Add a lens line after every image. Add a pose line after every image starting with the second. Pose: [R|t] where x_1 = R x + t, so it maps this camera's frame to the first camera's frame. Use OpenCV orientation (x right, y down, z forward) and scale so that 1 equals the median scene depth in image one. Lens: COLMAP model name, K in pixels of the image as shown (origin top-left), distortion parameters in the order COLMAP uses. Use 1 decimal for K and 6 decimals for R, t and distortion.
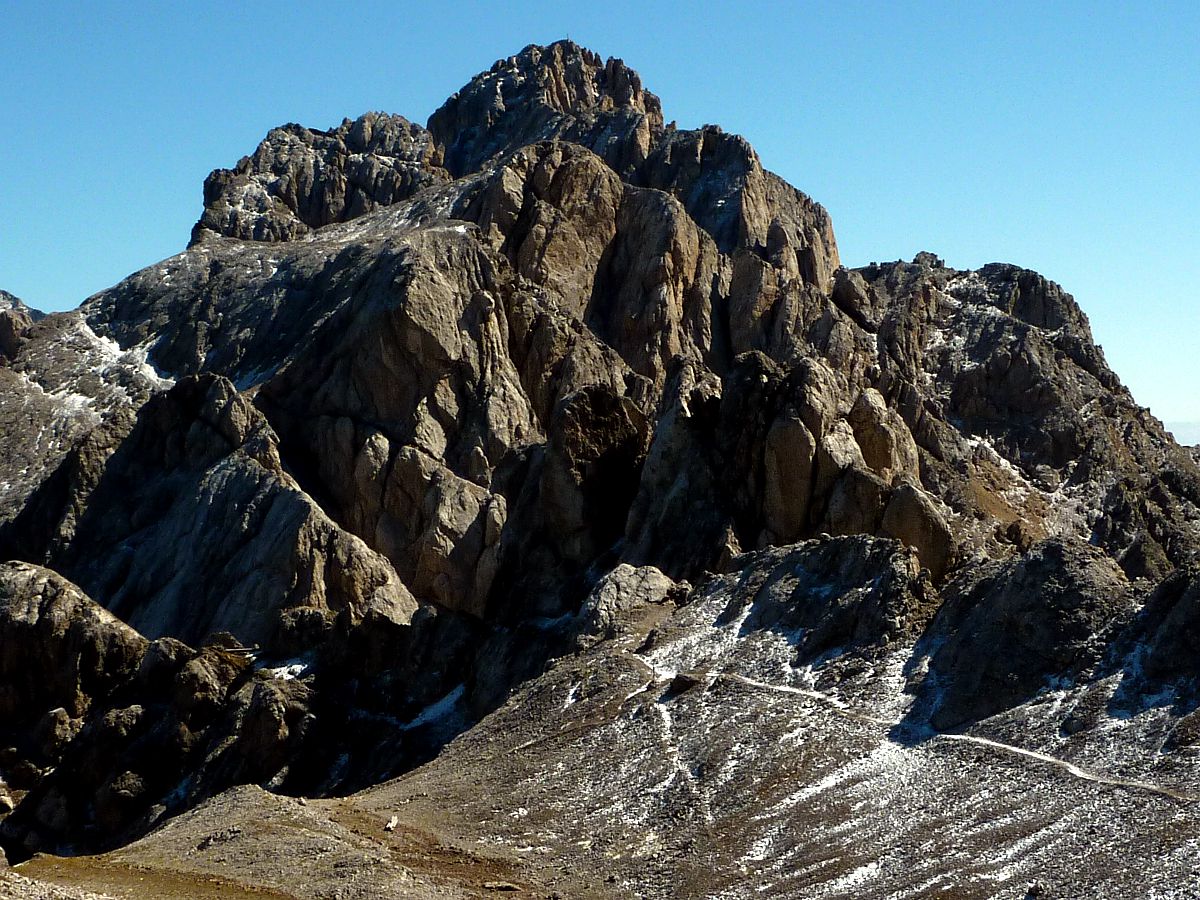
lens RADIAL K [[2755.9, 0, 598.8], [0, 2755.9, 445.2], [0, 0, 1]] dist [0.035583, 0.000000]
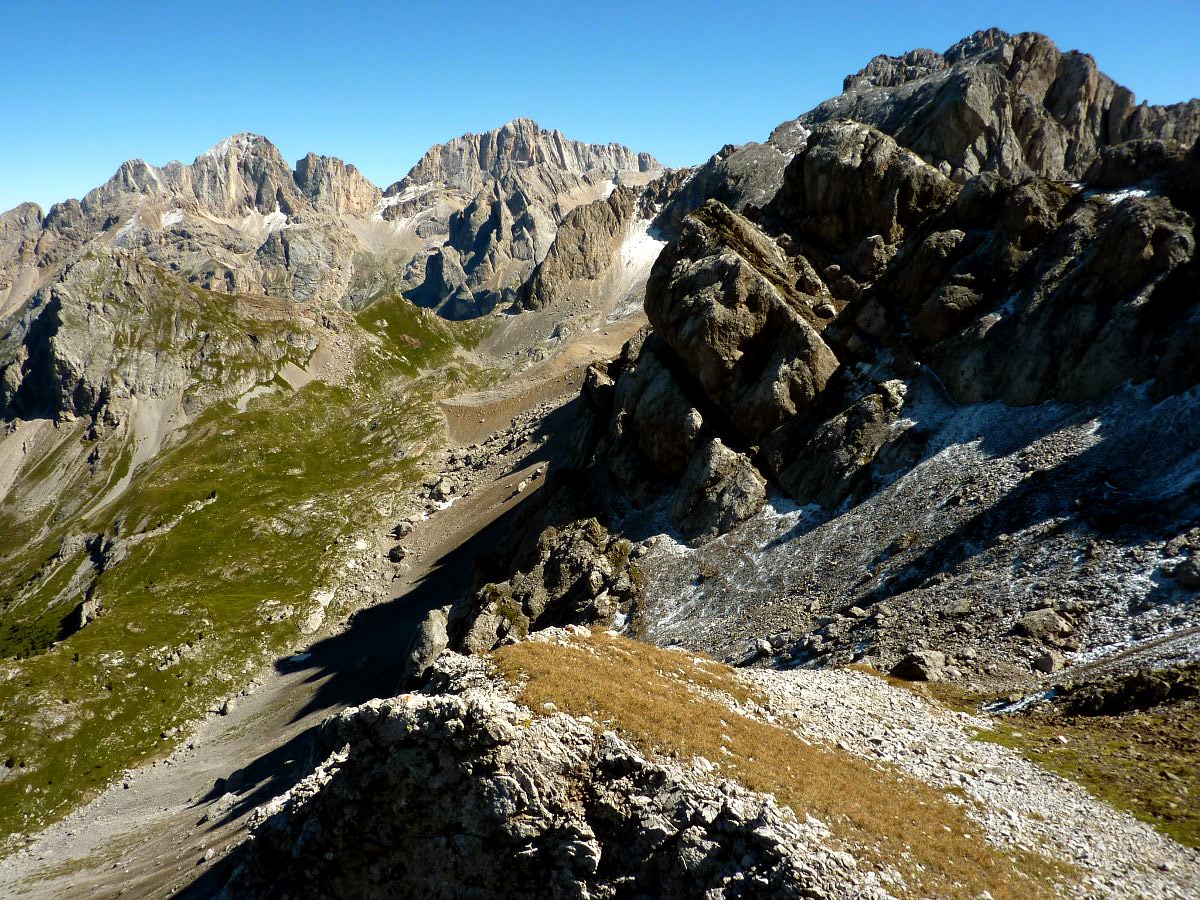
lens RADIAL K [[883.3, 0, 600.9], [0, 883.3, 445.3], [0, 0, 1]] dist [-0.035869, 0.001214]
pose [[0.932507, 0.110948, -0.343687, -0.070683], [-0.020186, 0.966167, 0.257125, 0.037362], [0.360586, -0.232834, 0.903198, 0.251180]]
